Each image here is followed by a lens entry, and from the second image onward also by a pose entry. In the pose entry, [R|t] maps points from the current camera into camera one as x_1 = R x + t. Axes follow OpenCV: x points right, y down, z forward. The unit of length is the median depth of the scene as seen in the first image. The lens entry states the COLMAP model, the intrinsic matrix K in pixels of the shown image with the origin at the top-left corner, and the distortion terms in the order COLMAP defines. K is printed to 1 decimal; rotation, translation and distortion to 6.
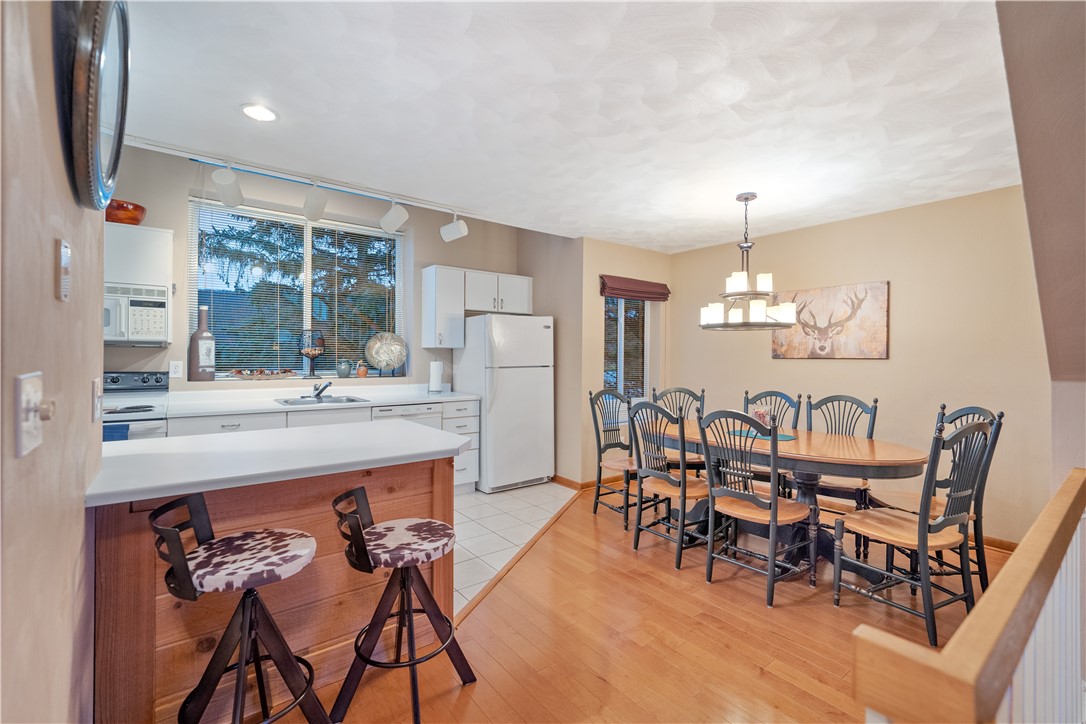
lens RADIAL K [[484.3, 0, 536.0], [0, 484.3, 357.2], [0, 0, 1]] dist [0.016207, -0.000184]
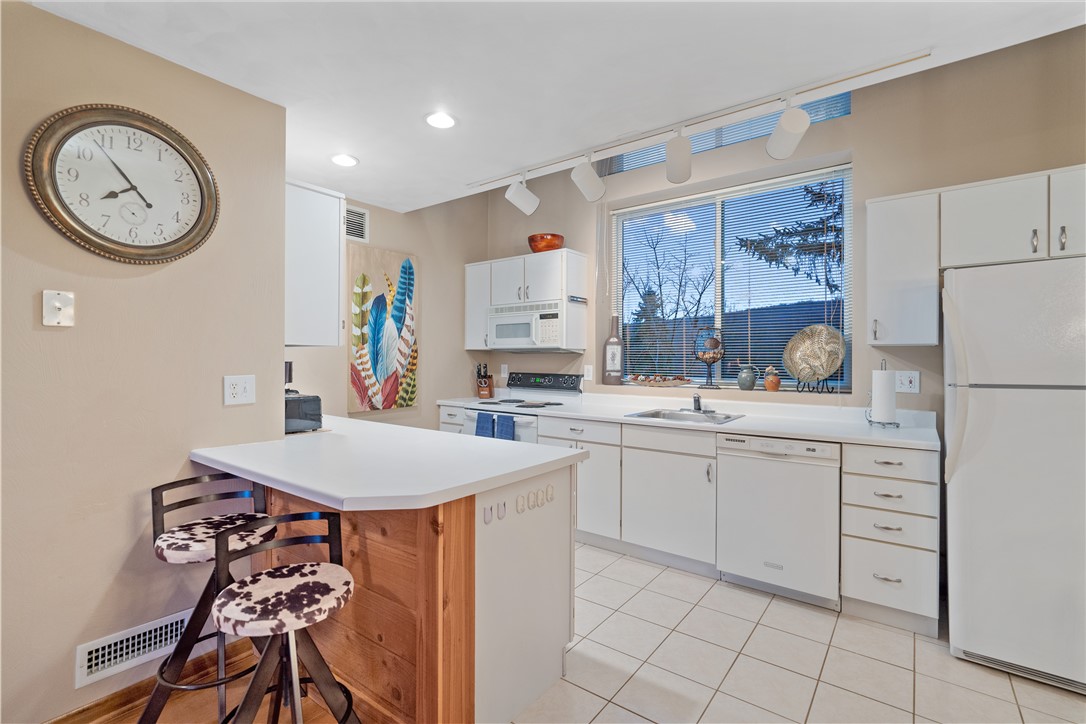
lens RADIAL K [[495.6, 0, 537.9], [0, 495.6, 358.3], [0, 0, 1]] dist [-0.006152, 0.004144]
pose [[0.274069, -0.007643, -0.961680, 0.292358], [-0.003253, 0.999955, -0.008874, 0.002087], [0.961704, 0.005561, 0.274032, 0.563636]]
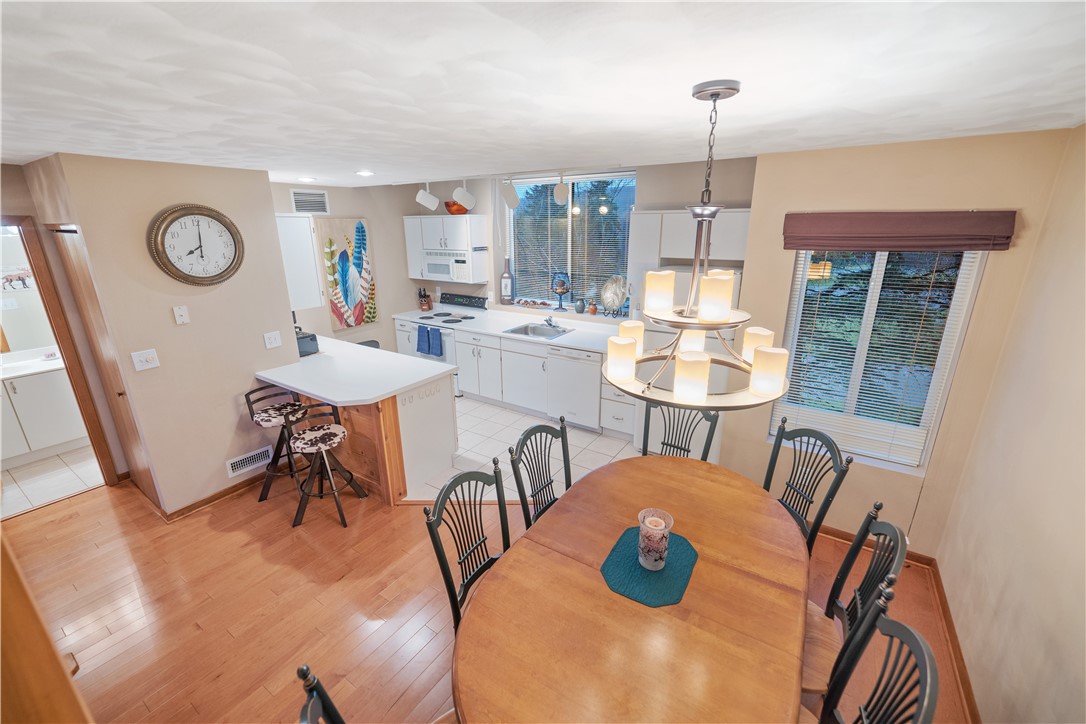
lens RADIAL K [[446.4, 0, 539.9], [0, 446.4, 361.6], [0, 0, 1]] dist [-0.007365, 0.000426]
pose [[0.340029, 0.268743, -0.901198, 0.729057], [0.006848, 0.957565, 0.288136, -0.193921], [0.940390, -0.104147, 0.323760, 0.617047]]
